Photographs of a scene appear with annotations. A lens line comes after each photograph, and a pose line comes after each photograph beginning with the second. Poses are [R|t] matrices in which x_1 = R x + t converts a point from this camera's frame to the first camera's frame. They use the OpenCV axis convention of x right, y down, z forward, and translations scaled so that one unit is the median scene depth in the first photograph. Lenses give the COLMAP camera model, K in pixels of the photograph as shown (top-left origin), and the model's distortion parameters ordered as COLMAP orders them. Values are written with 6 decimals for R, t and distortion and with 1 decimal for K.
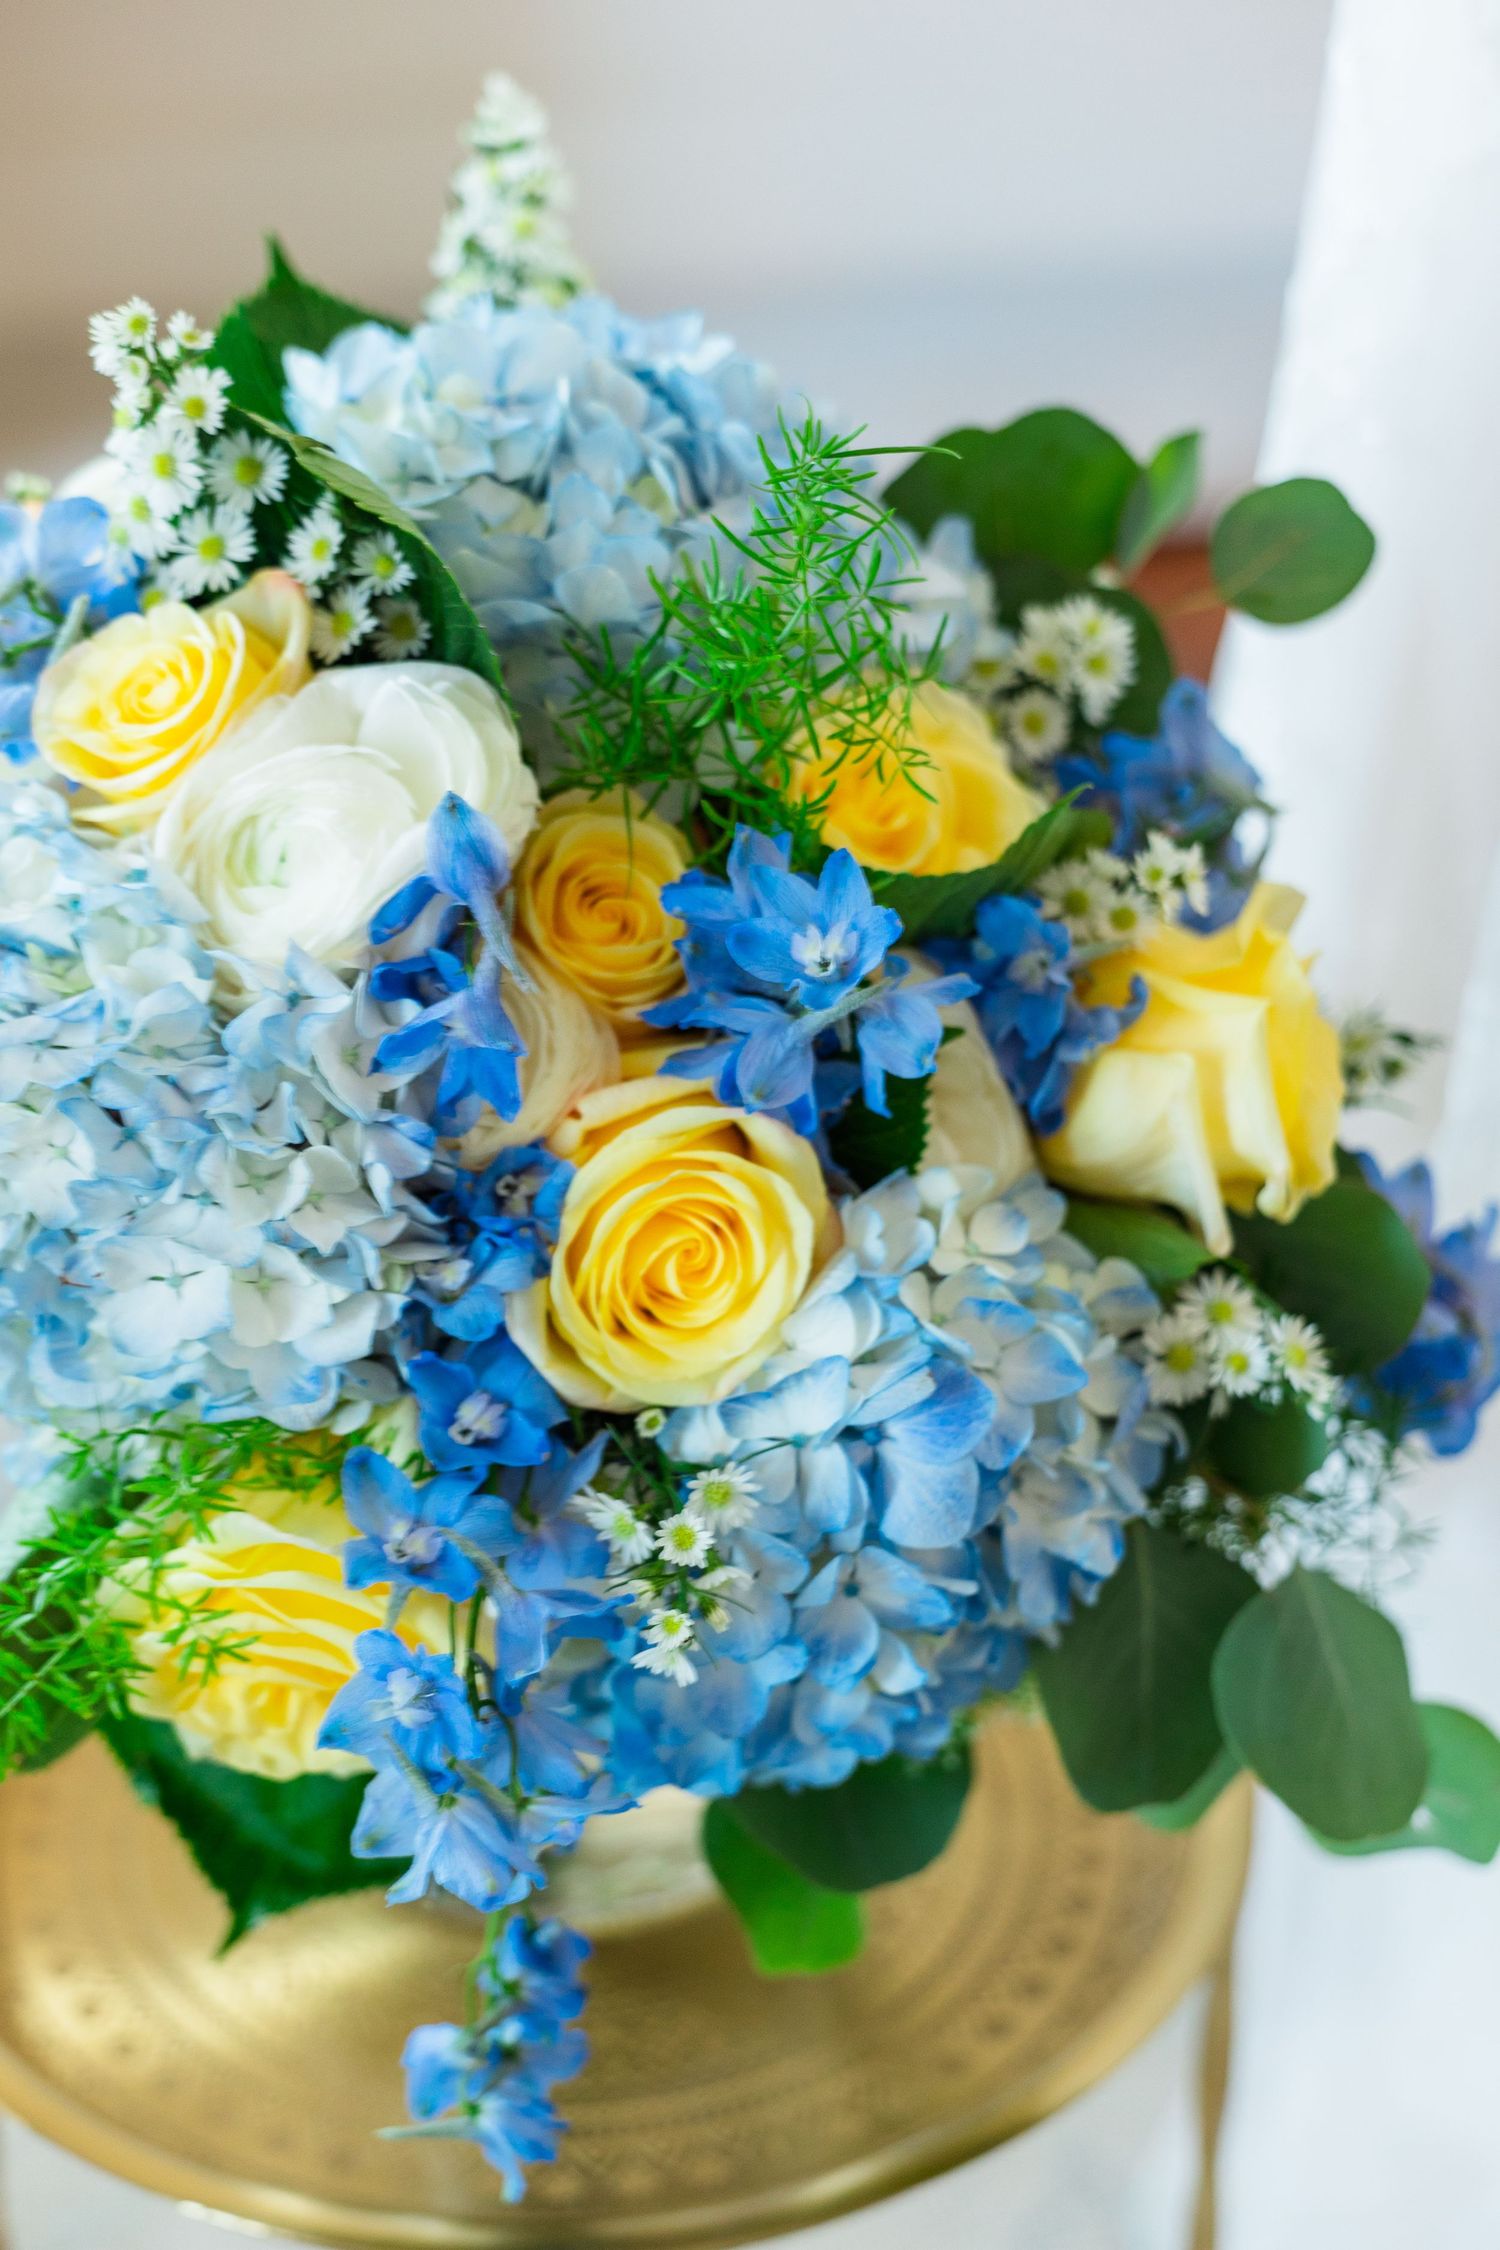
lens RADIAL K [[3838.0, 0, 752.2], [0, 3838.0, 1124.7], [0, 0, 1]] dist [0.079613, 0.000000]
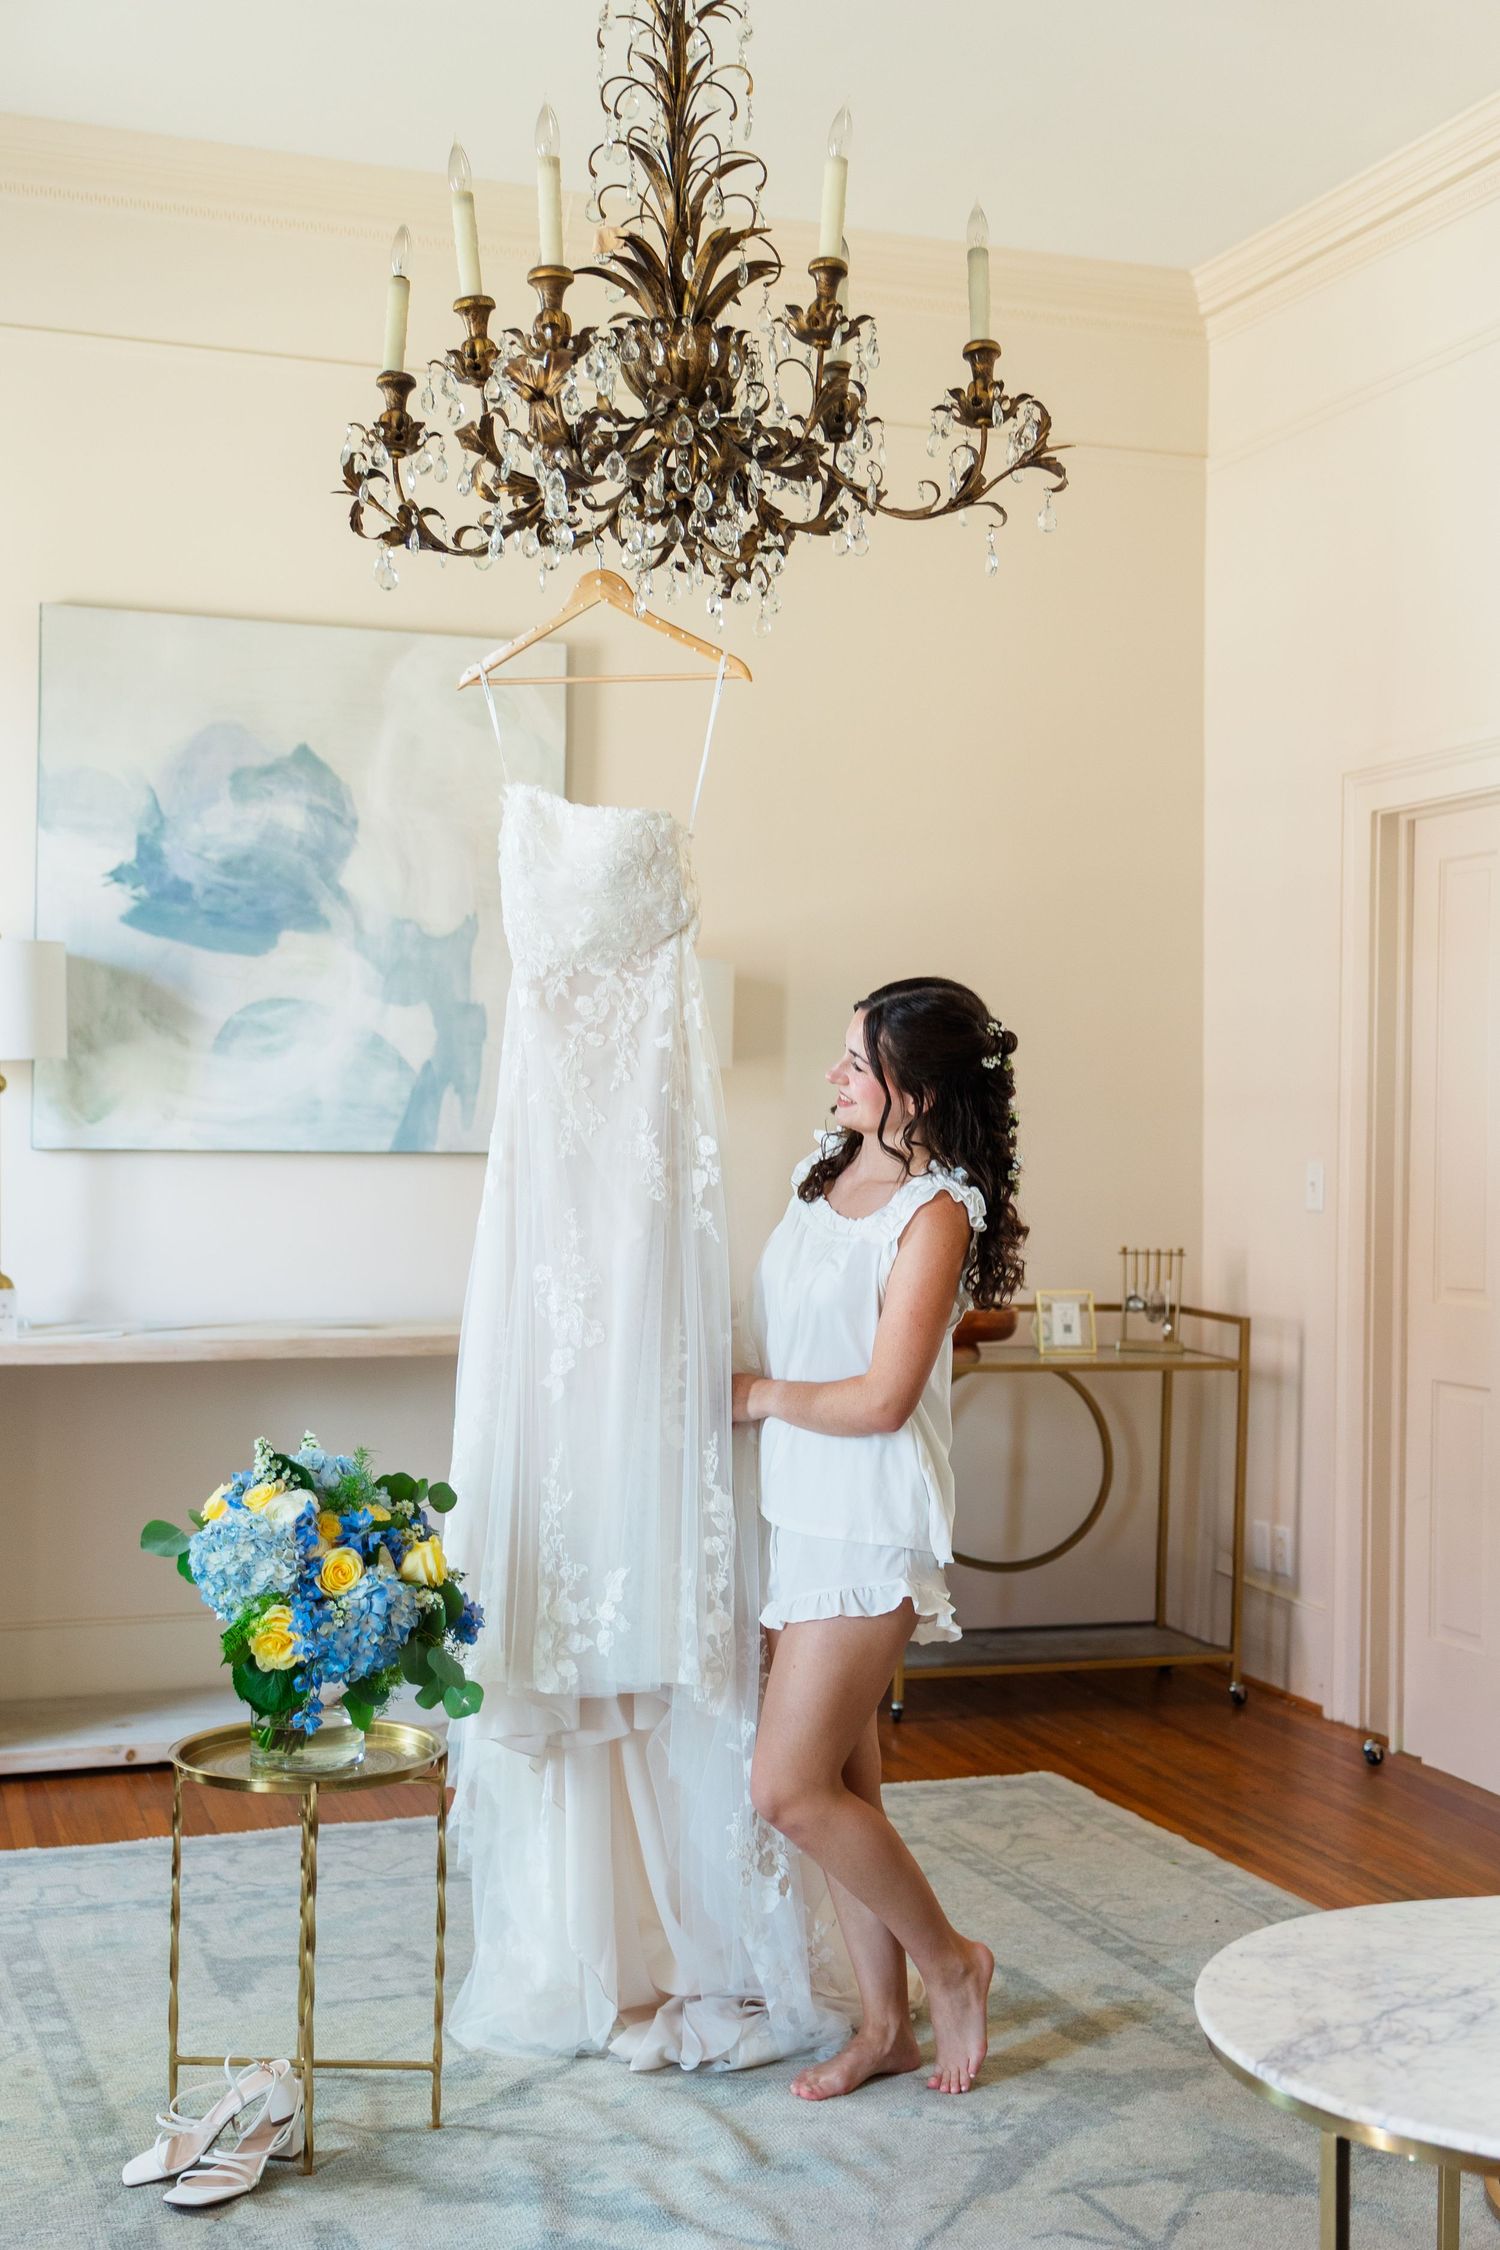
lens RADIAL K [[2588.7, 0, 745.4], [0, 2588.7, 1106.9], [0, 0, 1]] dist [-0.030279, 0.000000]
pose [[0.986882, 0.015893, 0.160659, -0.058445], [0.069664, 0.855805, -0.512586, 1.662868], [-0.145640, 0.517054, 0.843471, -3.236808]]
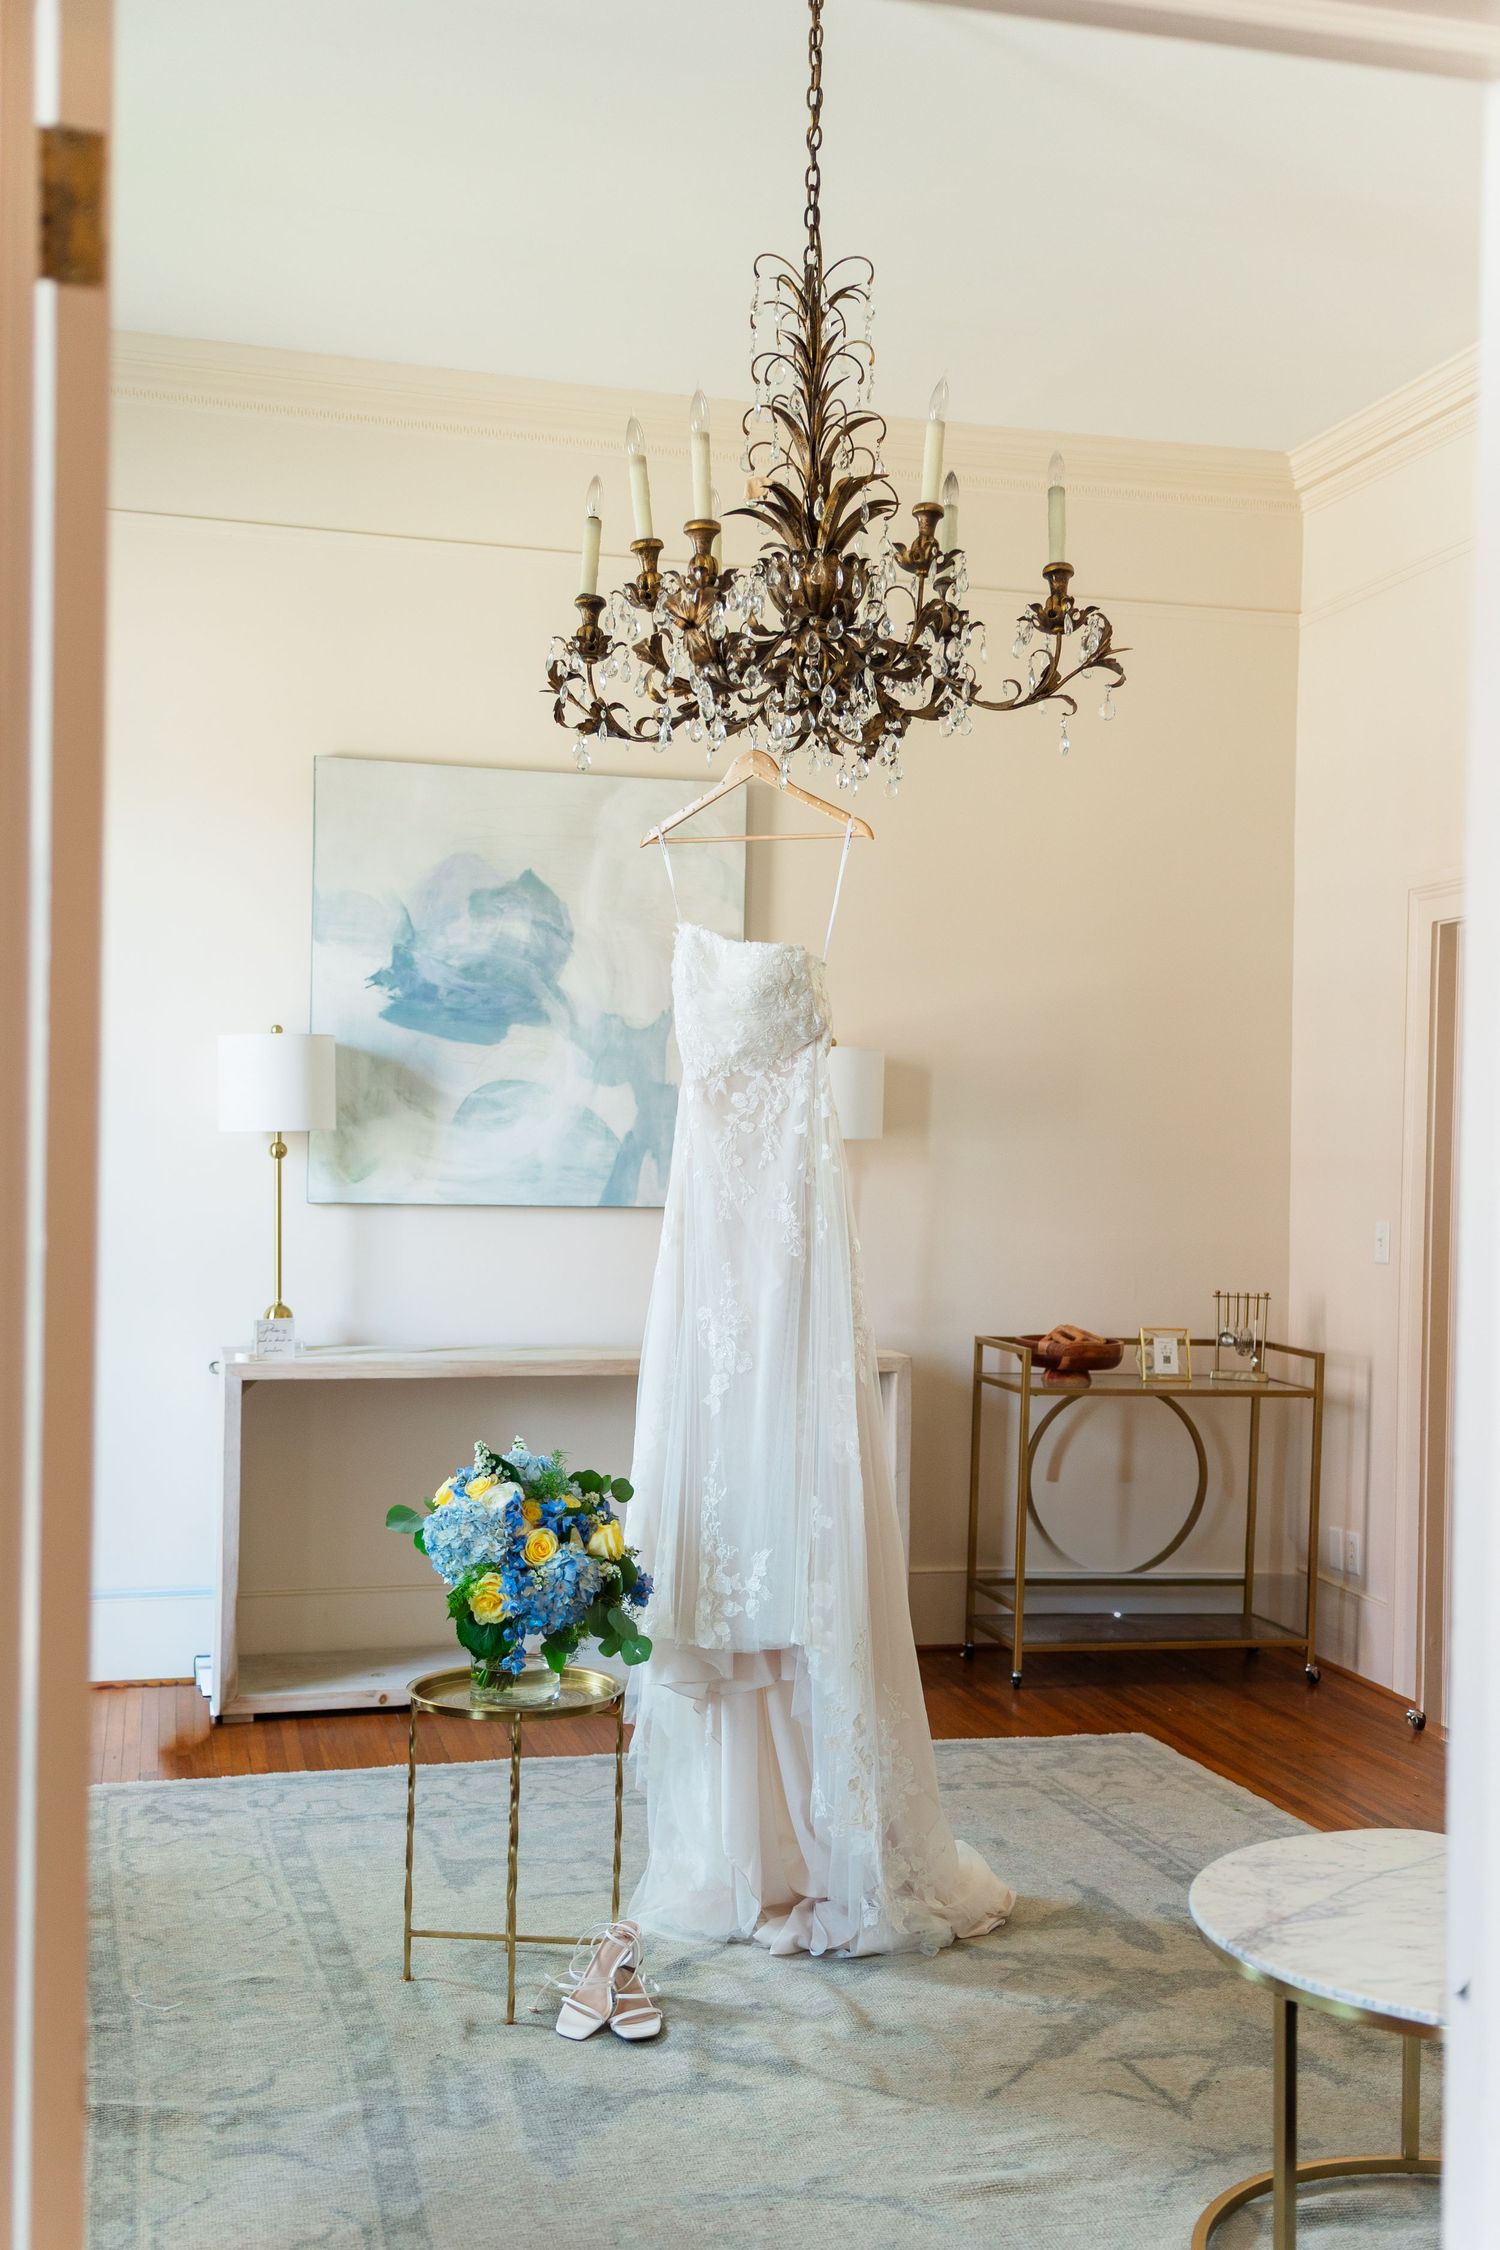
lens RADIAL K [[2306.4, 0, 736.8], [0, 2306.4, 1178.7], [0, 0, 1]] dist [0.031772, 0.000000]
pose [[0.997158, 0.020292, 0.072550, 0.026677], [0.019311, 0.862009, -0.506525, 1.888630], [-0.072817, 0.506487, 0.859167, -3.743784]]
